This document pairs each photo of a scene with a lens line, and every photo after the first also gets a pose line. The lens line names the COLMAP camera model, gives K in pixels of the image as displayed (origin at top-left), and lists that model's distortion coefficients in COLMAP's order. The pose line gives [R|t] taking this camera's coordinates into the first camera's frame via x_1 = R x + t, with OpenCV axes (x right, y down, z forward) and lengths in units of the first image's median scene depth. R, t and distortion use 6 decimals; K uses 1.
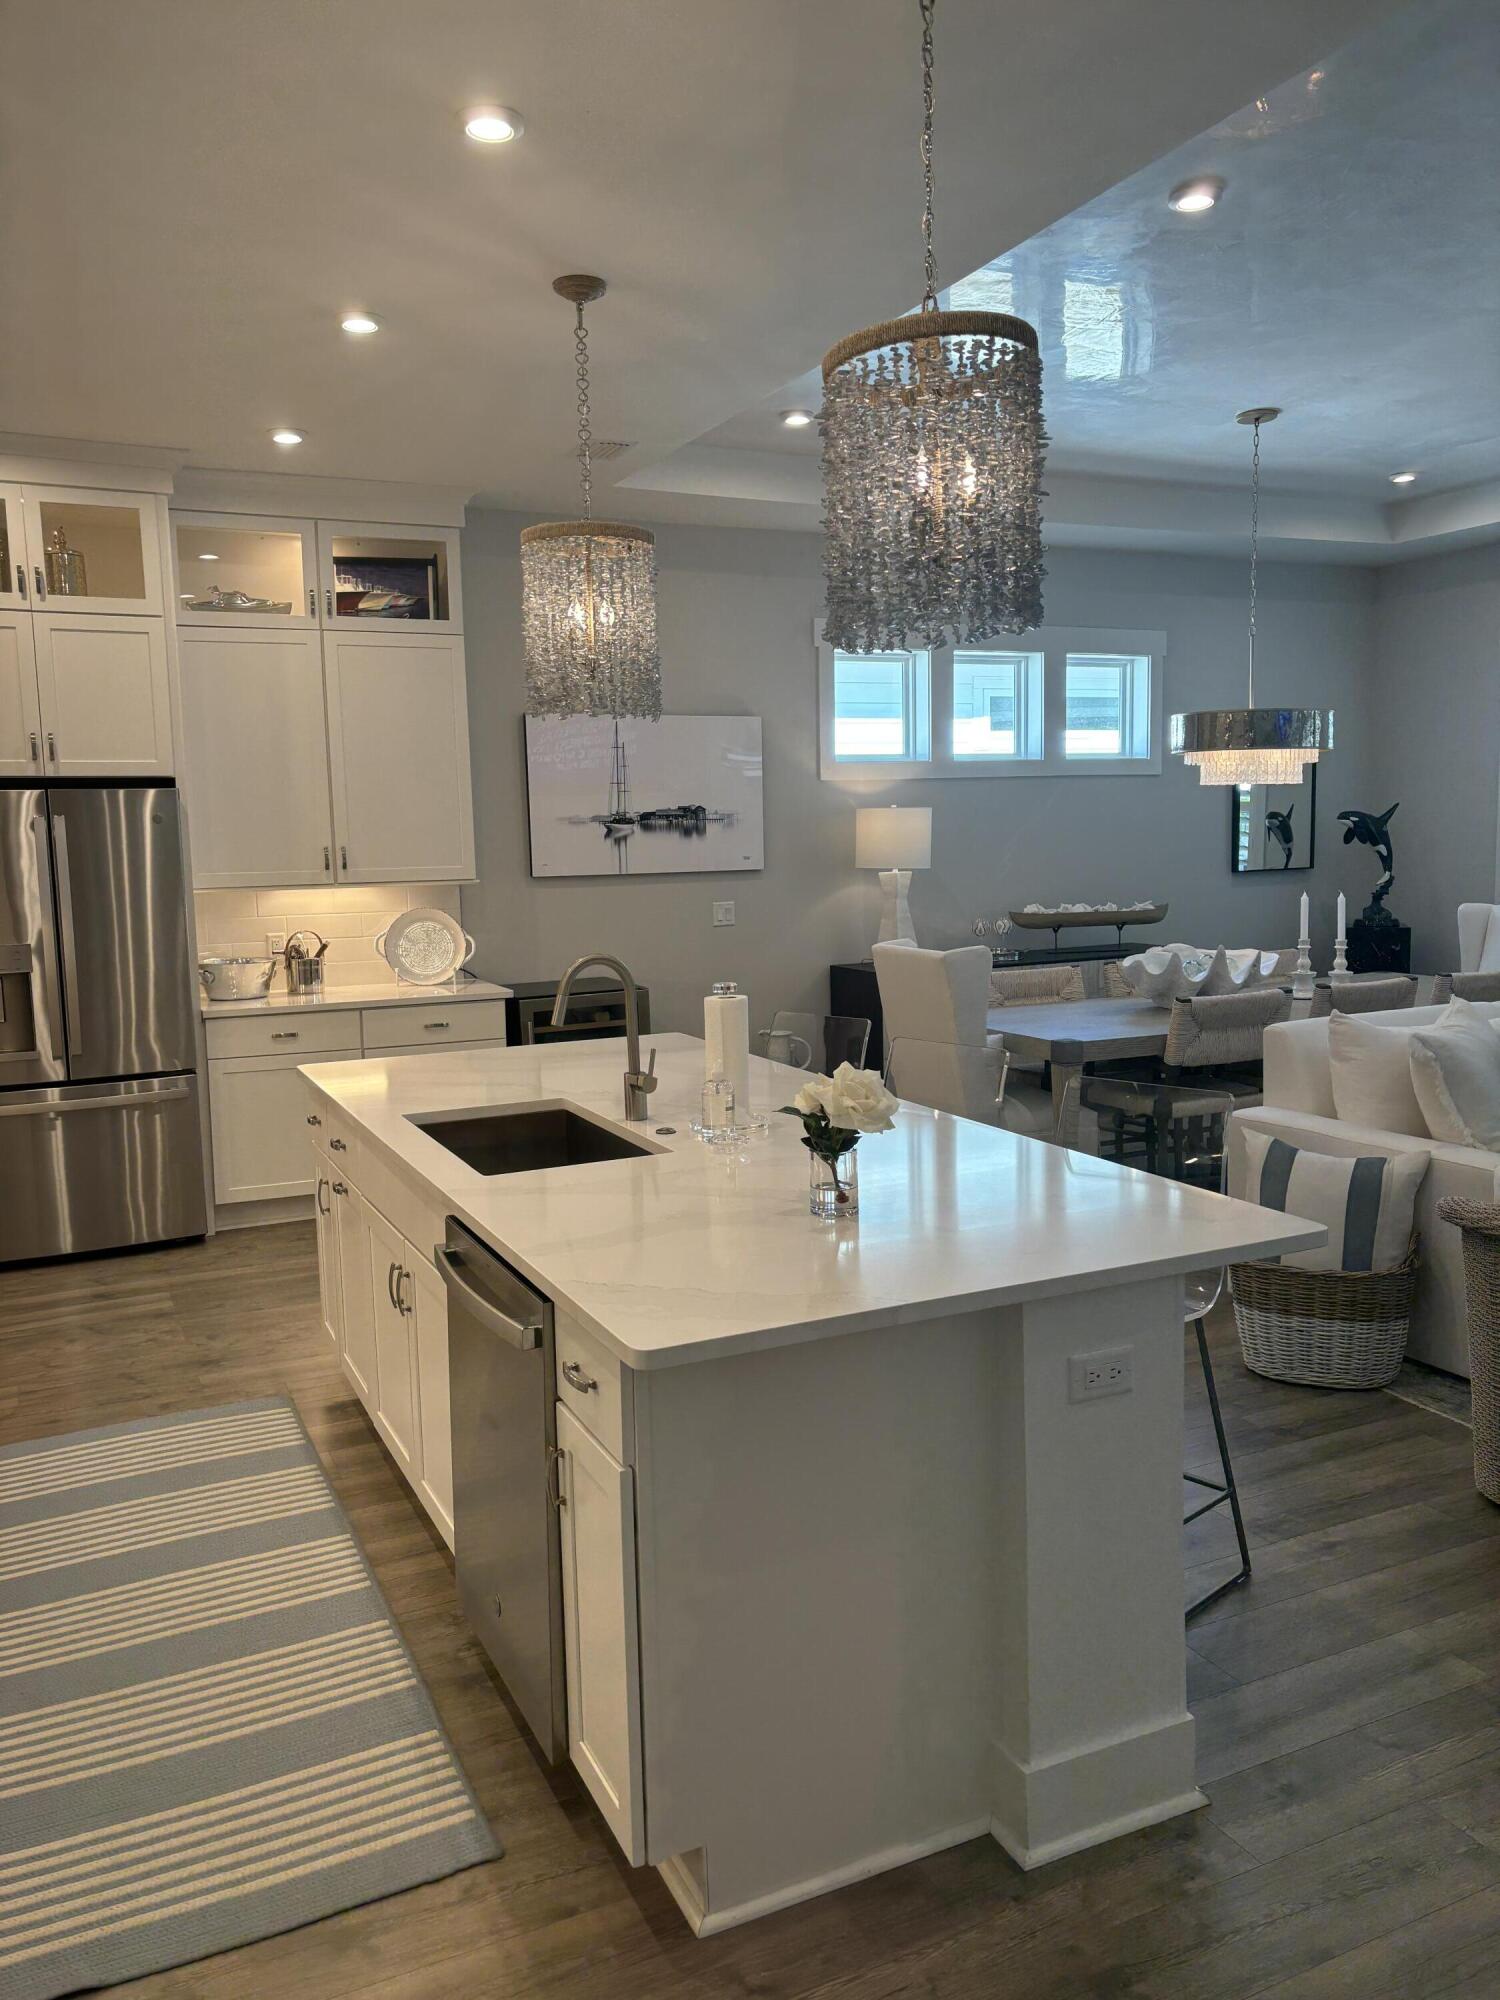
lens RADIAL K [[1519.1, 0, 741.1], [0, 1519.1, 1011.4], [0, 0, 1]] dist [0.038712, -0.032020]
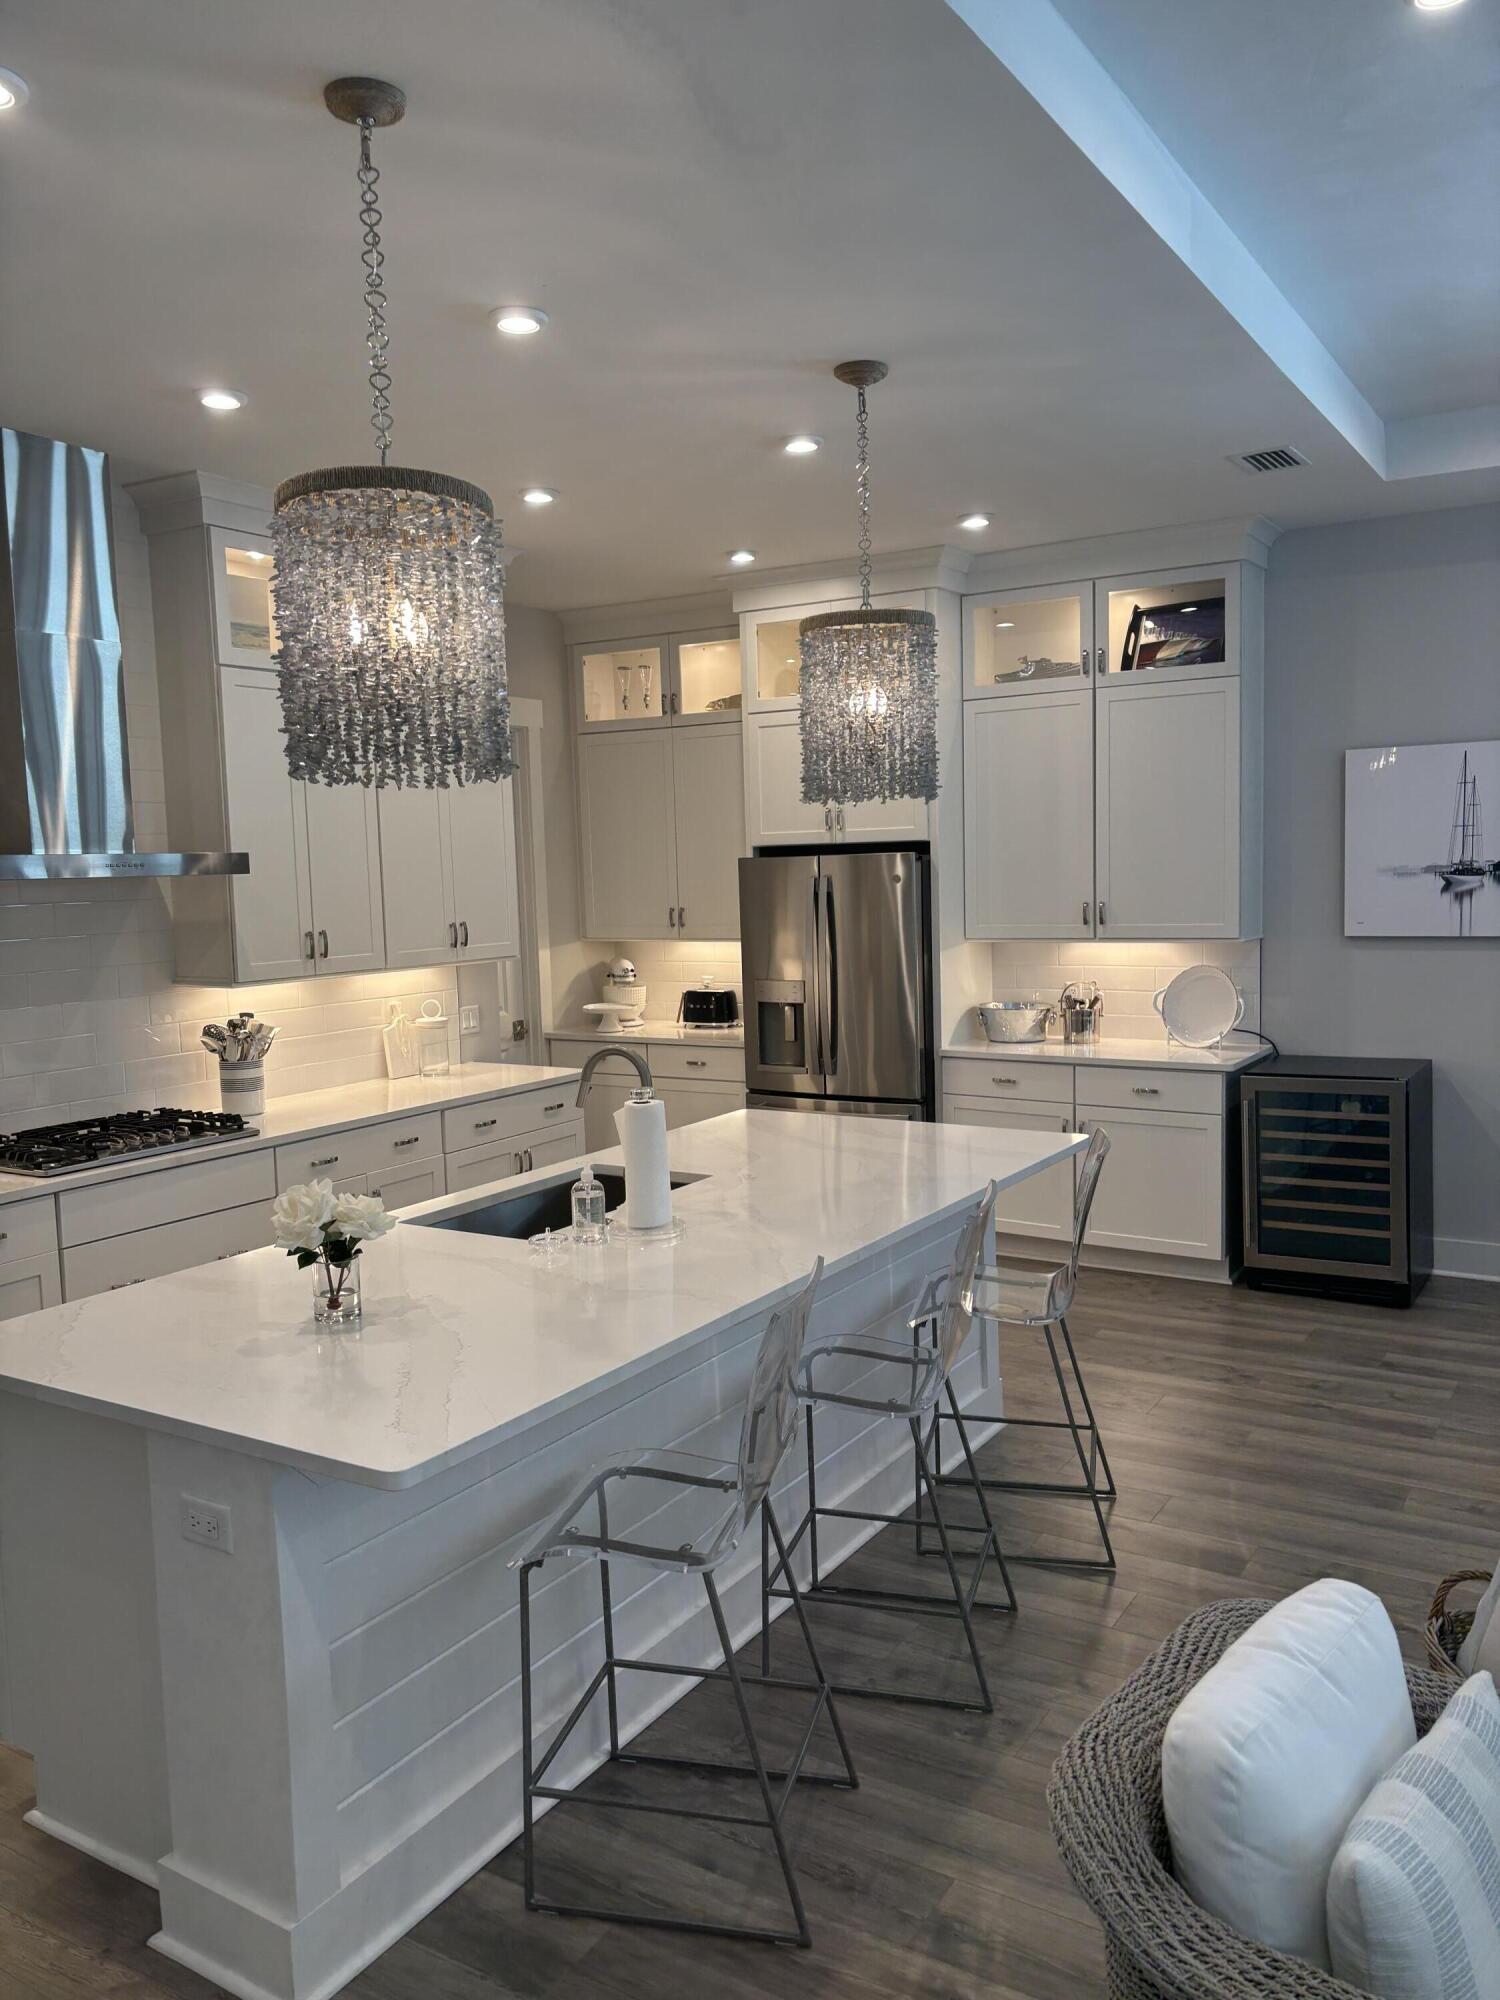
lens RADIAL K [[1519.1, 0, 764.1], [0, 1519.1, 1009.0], [0, 0, 1]] dist [0.038712, -0.032020]
pose [[0.553815, 0.084577, -0.828333, 0.440794], [-0.082875, 0.995487, 0.046235, -0.064203], [0.828505, 0.043043, 0.558325, 0.252606]]
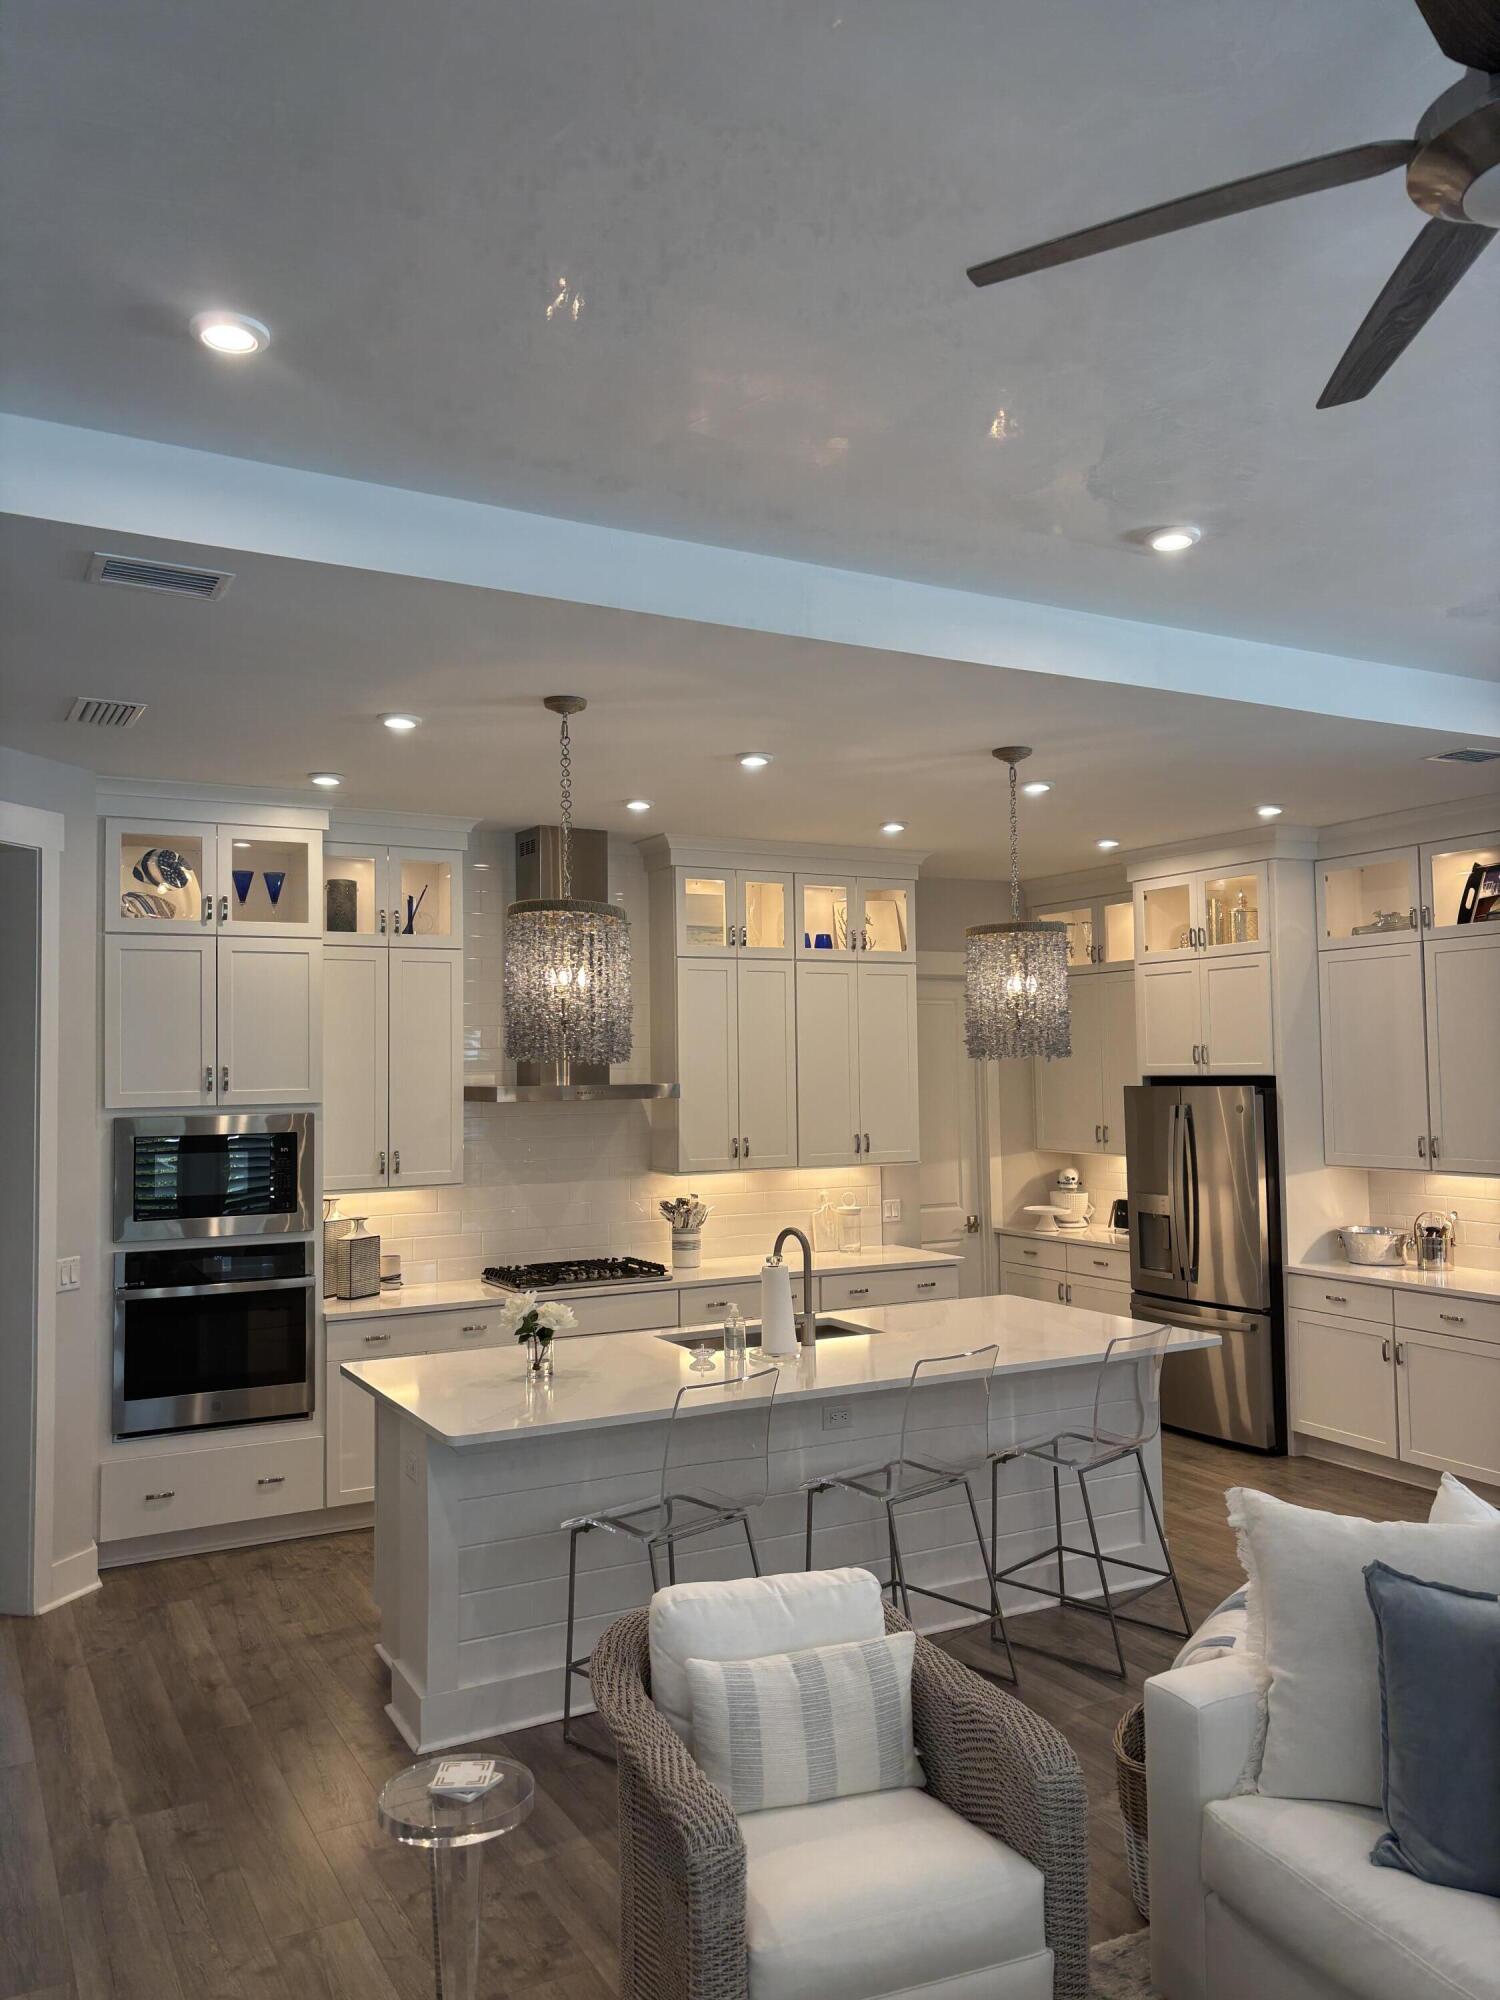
lens RADIAL K [[1519.1, 0, 751.9], [0, 1519.1, 979.7], [0, 0, 1]] dist [0.038712, -0.032020]
pose [[0.073859, -0.044148, -0.996291, 0.762239], [-0.108855, 0.992694, -0.052059, -0.106799], [0.991310, 0.112297, 0.068514, 0.426053]]
